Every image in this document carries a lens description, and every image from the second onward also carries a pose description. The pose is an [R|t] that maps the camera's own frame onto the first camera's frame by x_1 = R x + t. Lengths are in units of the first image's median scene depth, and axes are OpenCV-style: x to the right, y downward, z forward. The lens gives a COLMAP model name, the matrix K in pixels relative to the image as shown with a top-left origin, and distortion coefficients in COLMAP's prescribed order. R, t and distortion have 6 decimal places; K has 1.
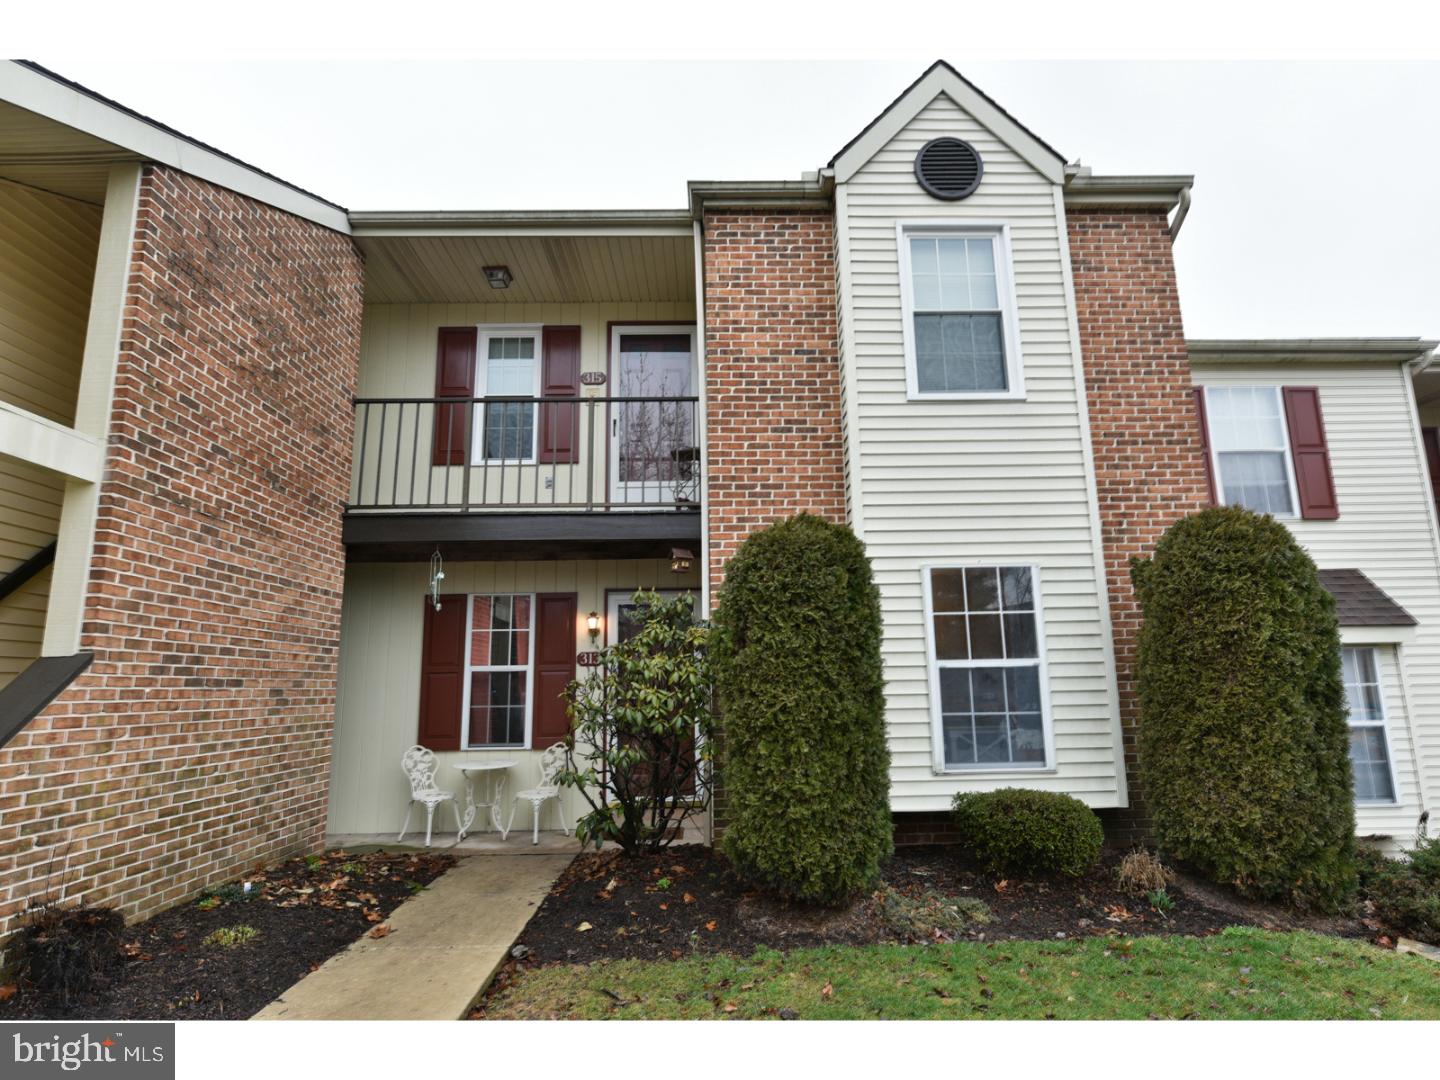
lens RADIAL K [[791.8, 0, 719.6], [0, 791.8, 536.4], [0, 0, 1]] dist [0.004259, 0.000168]
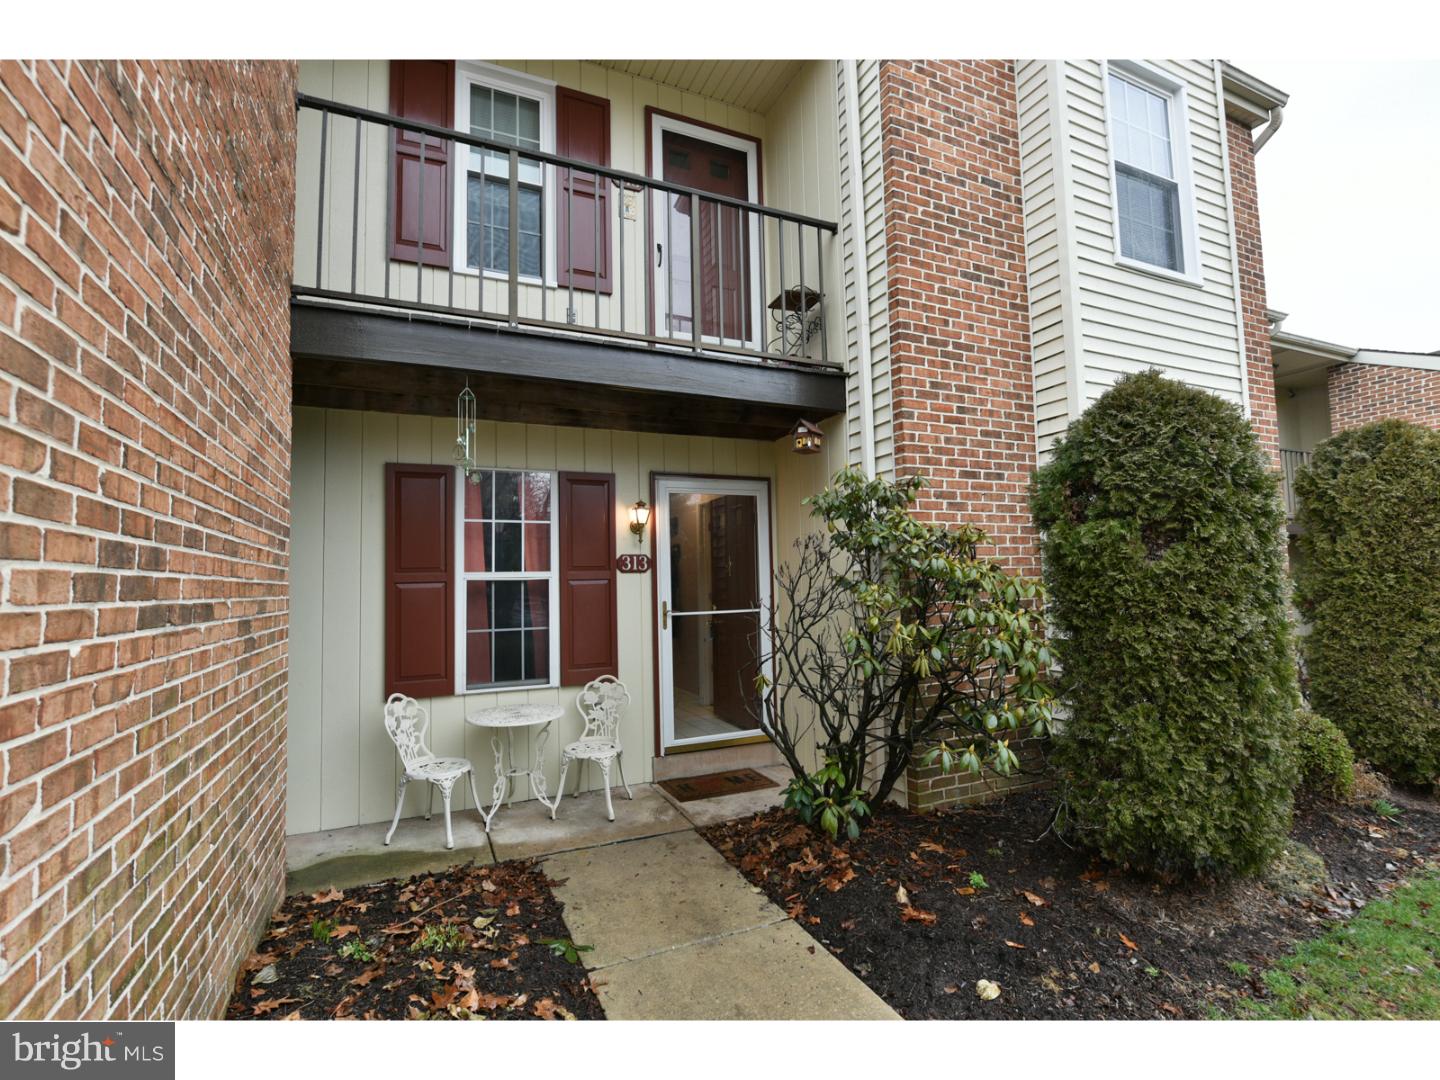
lens RADIAL K [[680.6, 0, 723.8], [0, 680.6, 539.7], [0, 0, 1]] dist [-0.003427, -0.000379]
pose [[0.913177, 0.021966, 0.406970, -0.364404], [-0.069092, 0.992437, 0.101466, 0.064237], [-0.401664, -0.120775, 0.907788, 0.402094]]
